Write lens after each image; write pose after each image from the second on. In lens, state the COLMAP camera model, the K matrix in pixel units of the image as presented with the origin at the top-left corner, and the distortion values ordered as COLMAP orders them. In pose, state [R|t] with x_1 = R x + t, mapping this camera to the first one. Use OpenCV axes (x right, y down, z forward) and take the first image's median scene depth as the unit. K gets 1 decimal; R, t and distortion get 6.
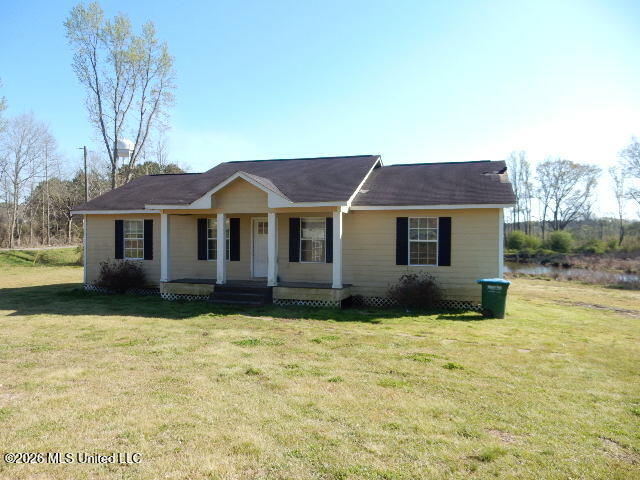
lens RADIAL K [[469.4, 0, 319.5], [0, 469.4, 230.2], [0, 0, 1]] dist [0.001085, -0.001454]
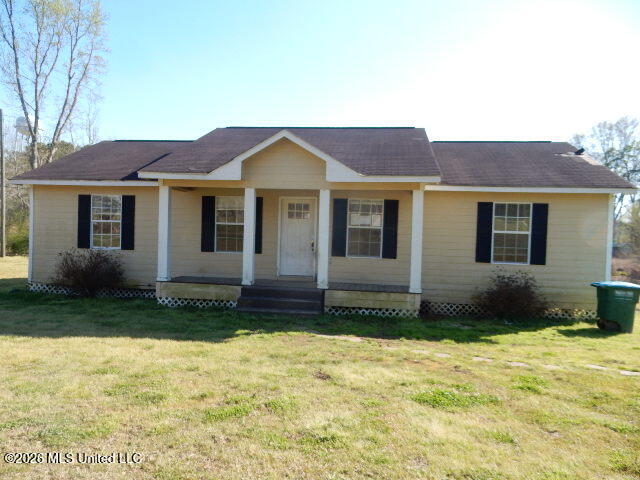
lens RADIAL K [[470.1, 0, 320.0], [0, 470.1, 240.0], [0, 0, 1]] dist [0.023016, -0.029602]
pose [[0.986678, 0.021525, 0.161253, -0.201839], [-0.026930, 0.999144, 0.031405, 0.016989], [-0.160439, -0.035329, 0.986413, 0.241041]]
